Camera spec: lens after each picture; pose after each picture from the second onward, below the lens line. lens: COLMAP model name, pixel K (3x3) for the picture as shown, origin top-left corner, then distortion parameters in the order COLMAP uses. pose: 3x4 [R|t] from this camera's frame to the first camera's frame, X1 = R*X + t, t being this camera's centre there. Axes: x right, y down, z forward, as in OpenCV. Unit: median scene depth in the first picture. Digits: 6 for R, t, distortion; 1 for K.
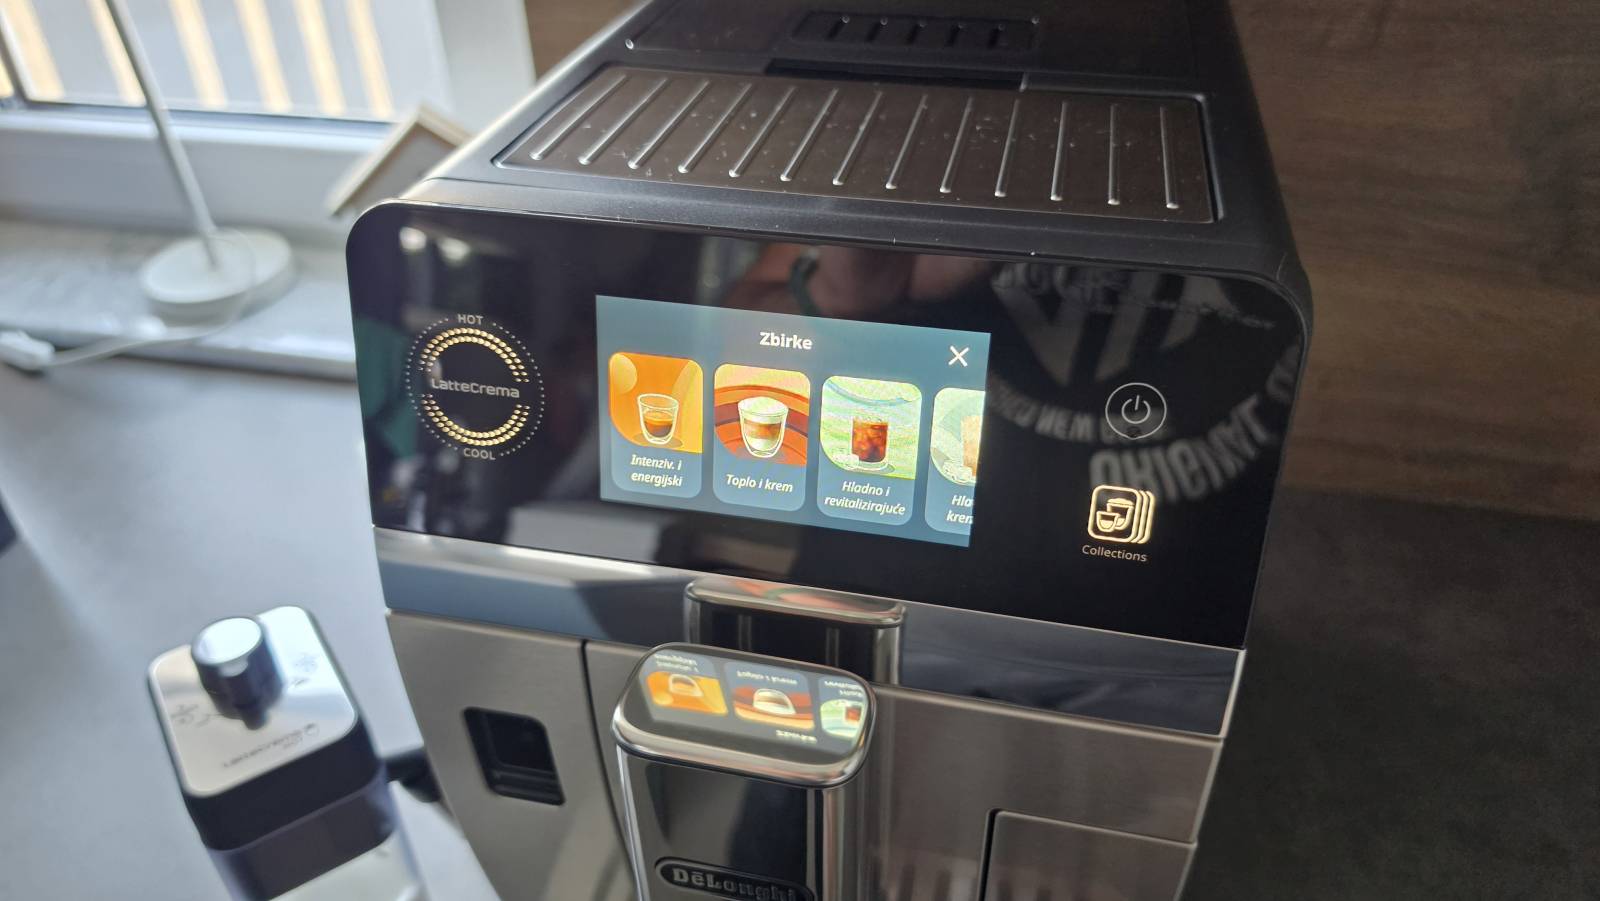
lens RADIAL K [[1108.7, 0, 811.7], [0, 1108.7, 443.0], [0, 0, 1]] dist [0.094695, -0.165938]
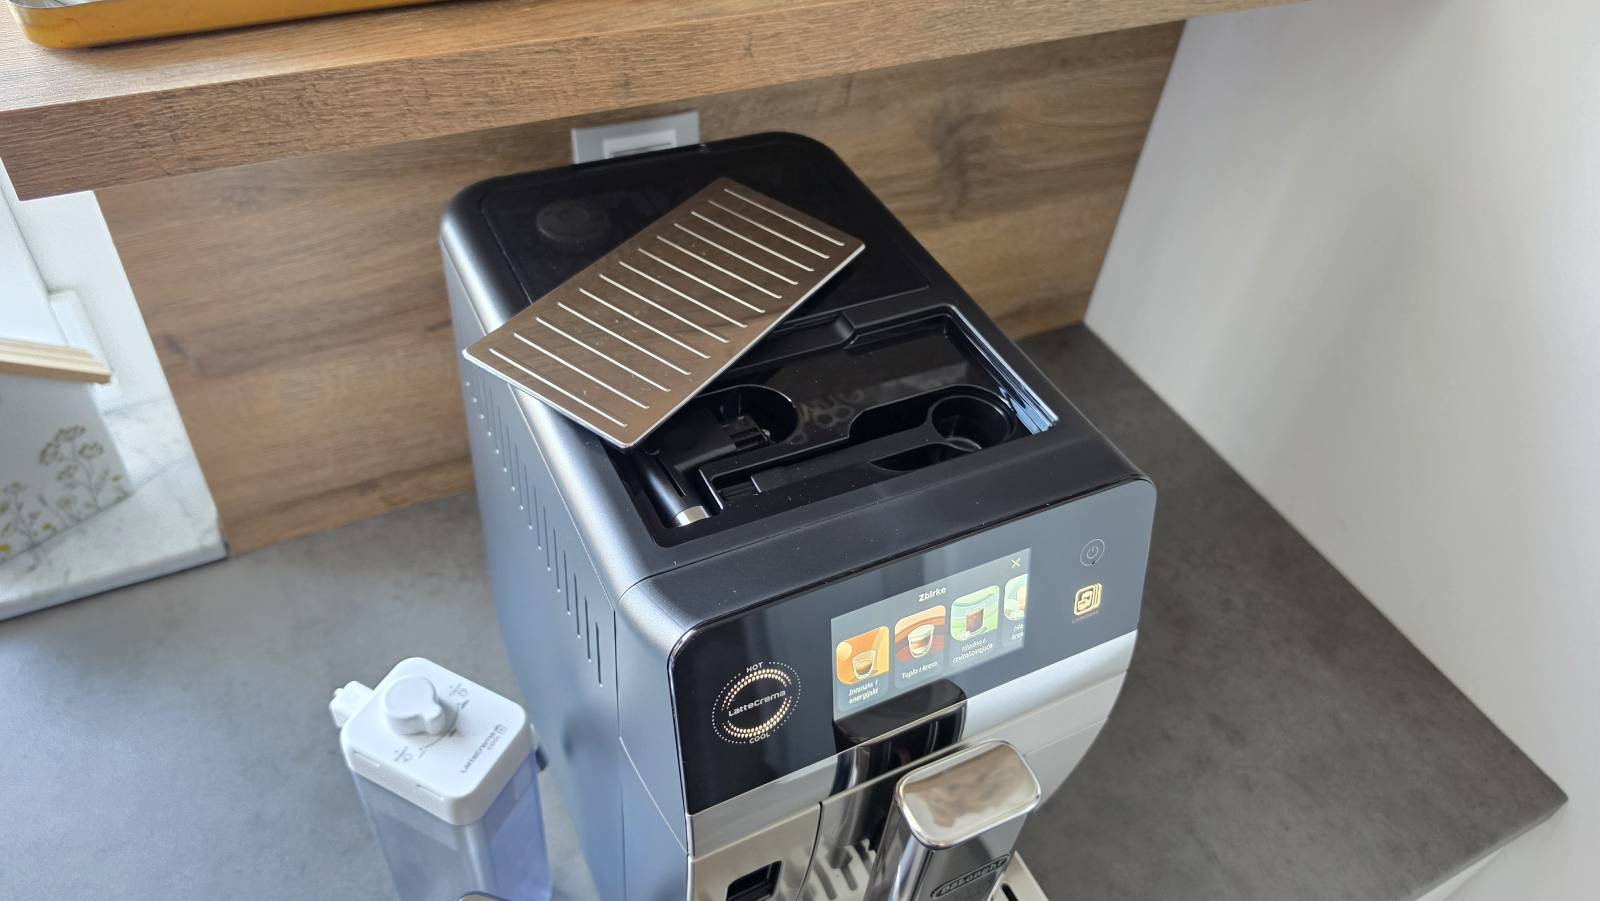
lens RADIAL K [[1105.3, 0, 805.2], [0, 1105.3, 447.3], [0, 0, 1]] dist [0.102469, -0.177952]
pose [[0.765065, -0.383227, 0.517506, -0.934538], [0.286356, 0.922276, 0.259630, -0.770902], [-0.576780, -0.050443, 0.815341, -0.253248]]
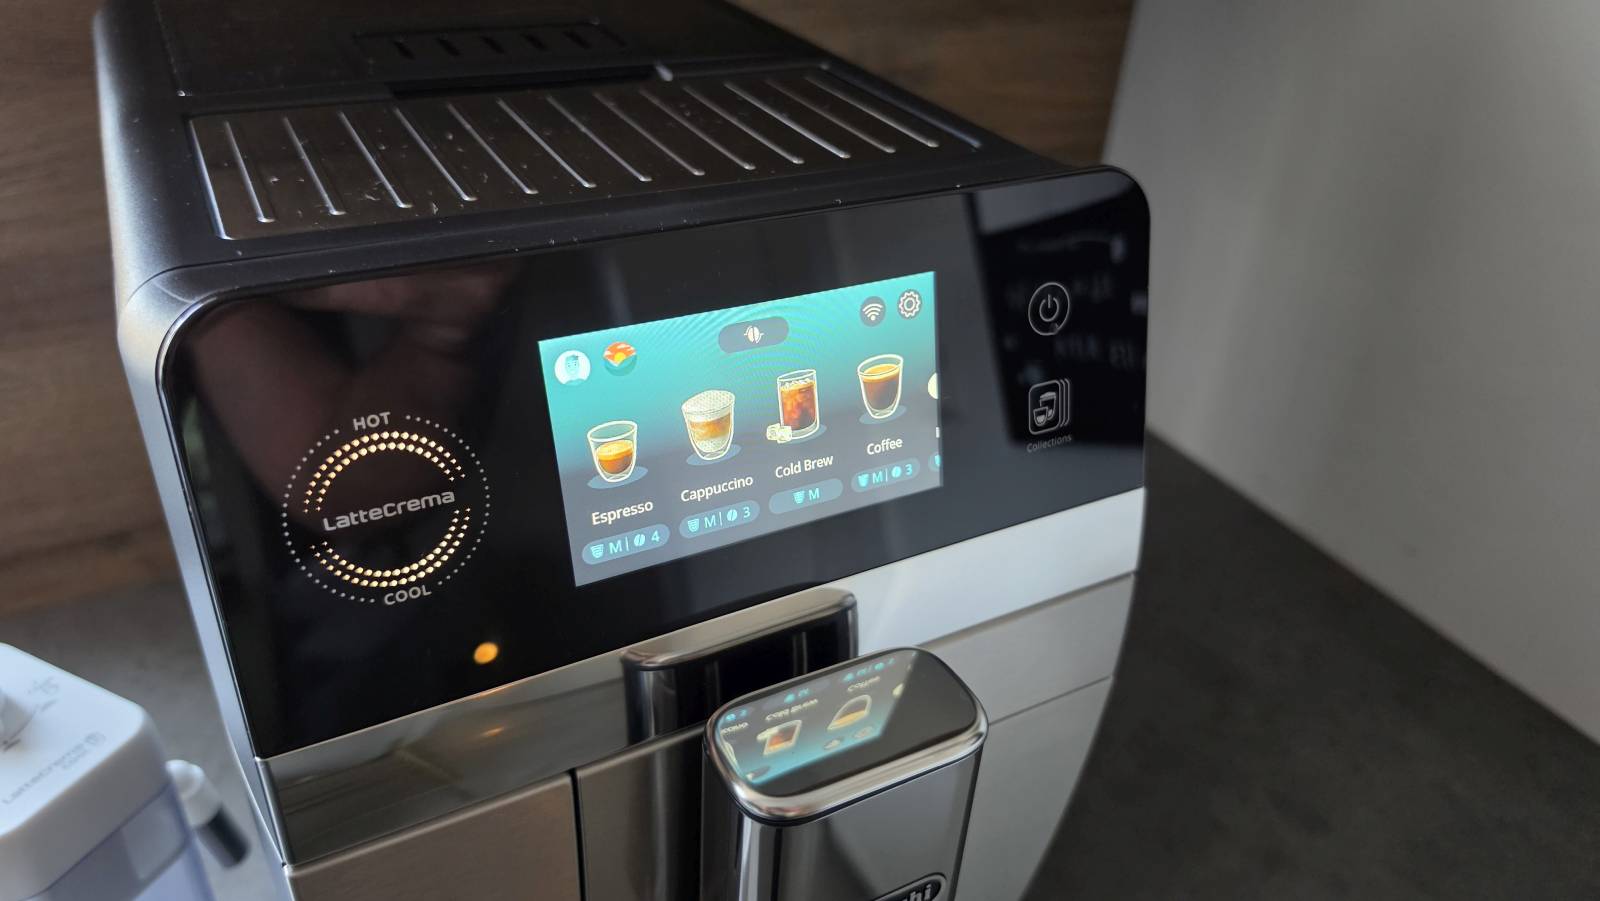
lens RADIAL K [[1136.7, 0, 800.0], [0, 1136.7, 450.5], [0, 0, 1]] dist [0.052461, -0.093582]
pose [[0.749947, -0.305477, 0.586739, -0.556963], [0.328546, 0.941858, 0.070430, -0.052713], [-0.574140, 0.139952, 0.806707, 0.223269]]
